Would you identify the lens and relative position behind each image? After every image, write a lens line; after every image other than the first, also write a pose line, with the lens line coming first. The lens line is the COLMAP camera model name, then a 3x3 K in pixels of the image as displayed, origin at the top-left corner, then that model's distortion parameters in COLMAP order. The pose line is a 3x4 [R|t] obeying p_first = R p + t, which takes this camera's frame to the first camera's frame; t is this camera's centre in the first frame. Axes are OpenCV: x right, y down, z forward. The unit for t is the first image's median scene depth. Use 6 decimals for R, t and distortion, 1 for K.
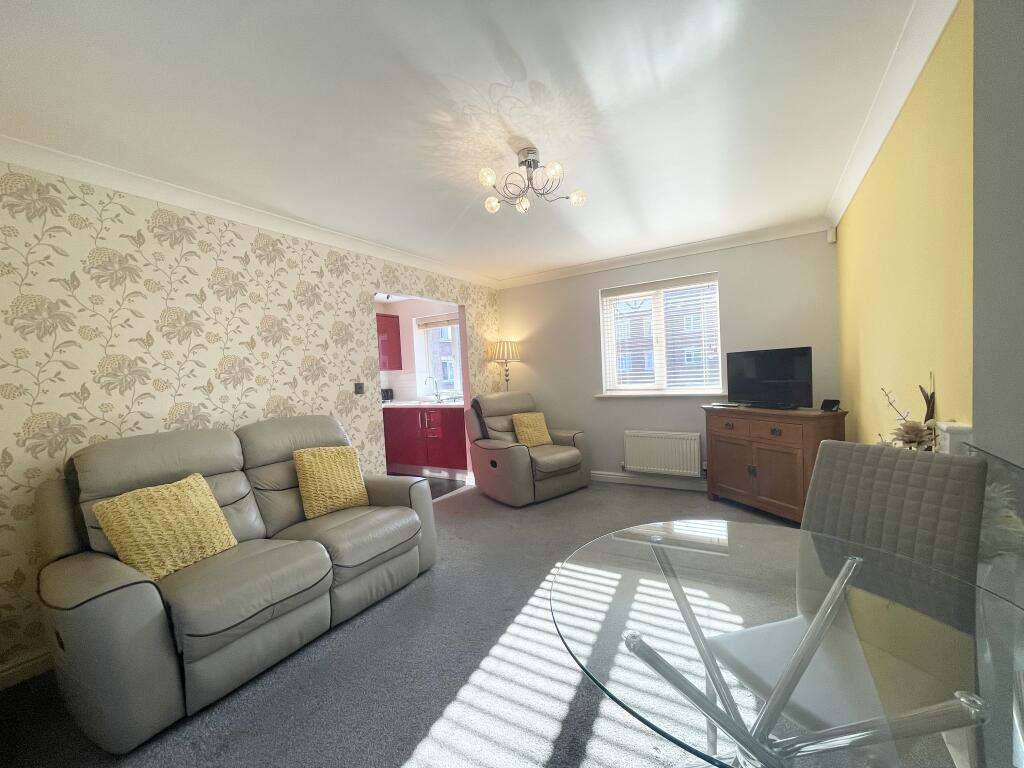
lens RADIAL K [[414.4, 0, 516.6], [0, 414.4, 389.5], [0, 0, 1]] dist [-0.000907, -0.000051]
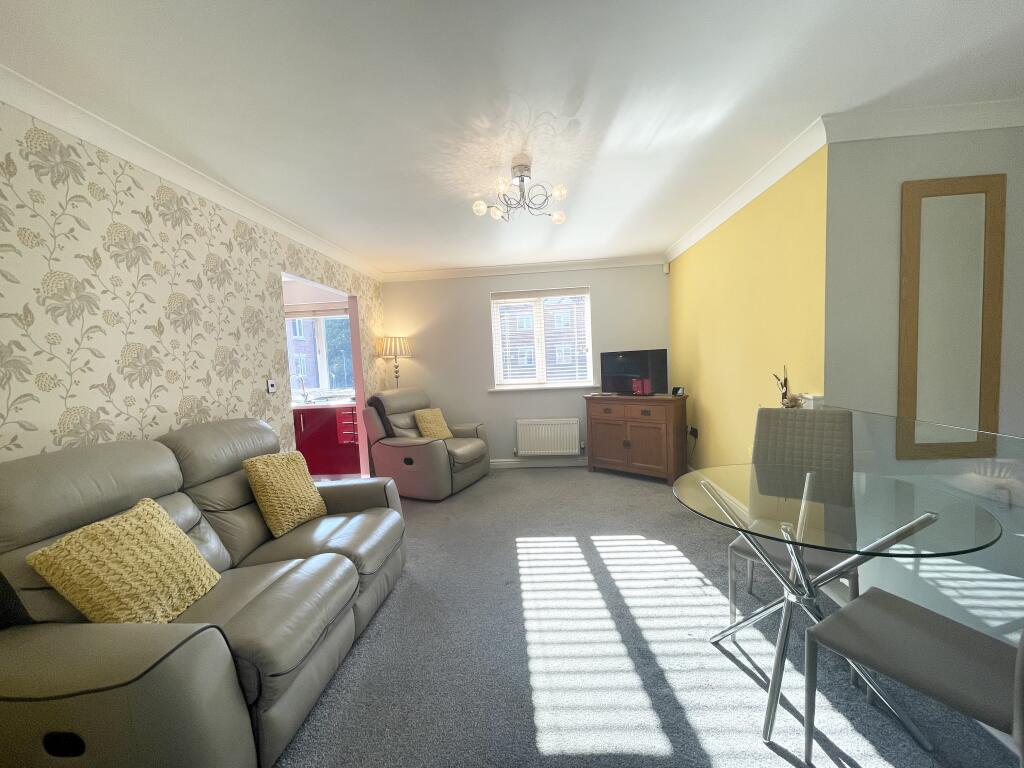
lens RADIAL K [[414.8, 0, 512.0], [0, 414.8, 388.7], [0, 0, 1]] dist [-0.000228, -0.000038]
pose [[0.887454, -0.021354, 0.460402, -0.383919], [0.021358, 0.999758, 0.005201, 0.010184], [-0.460402, 0.005217, 0.887695, 0.017198]]
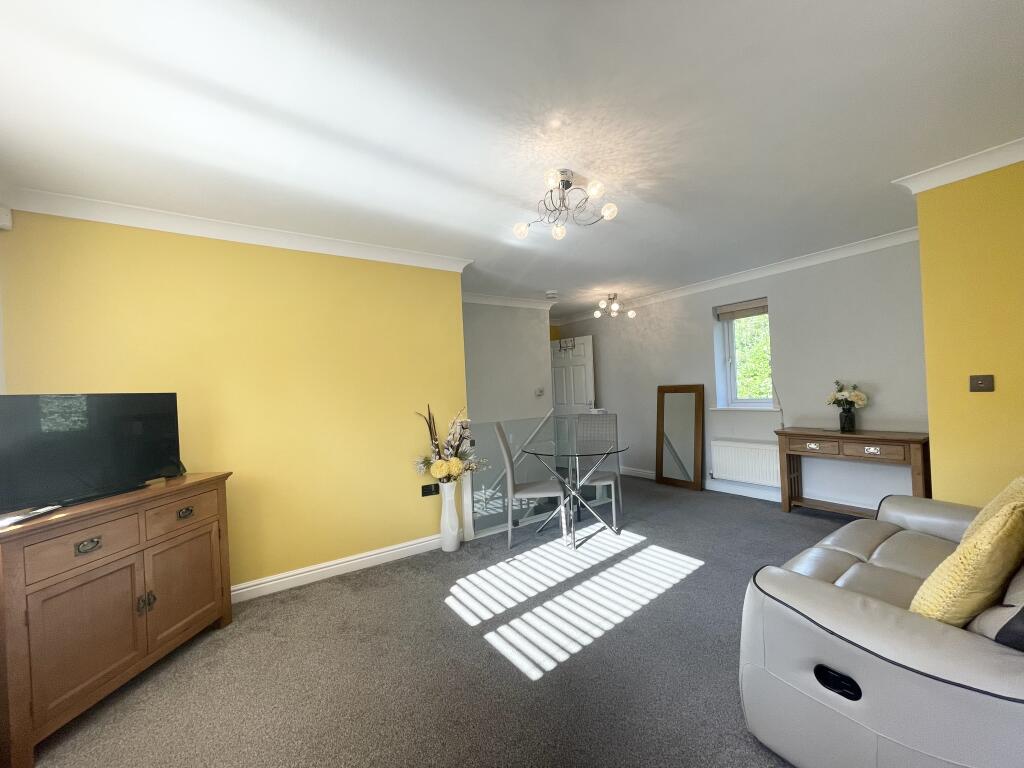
lens RADIAL K [[414.4, 0, 516.6], [0, 414.4, 389.5], [0, 0, 1]] dist [-0.000907, -0.000051]
pose [[-0.915583, 0.093361, 0.391142, -0.162328], [0.110109, 0.993707, 0.020555, -0.058136], [-0.386761, 0.061888, -0.920101, 1.492292]]
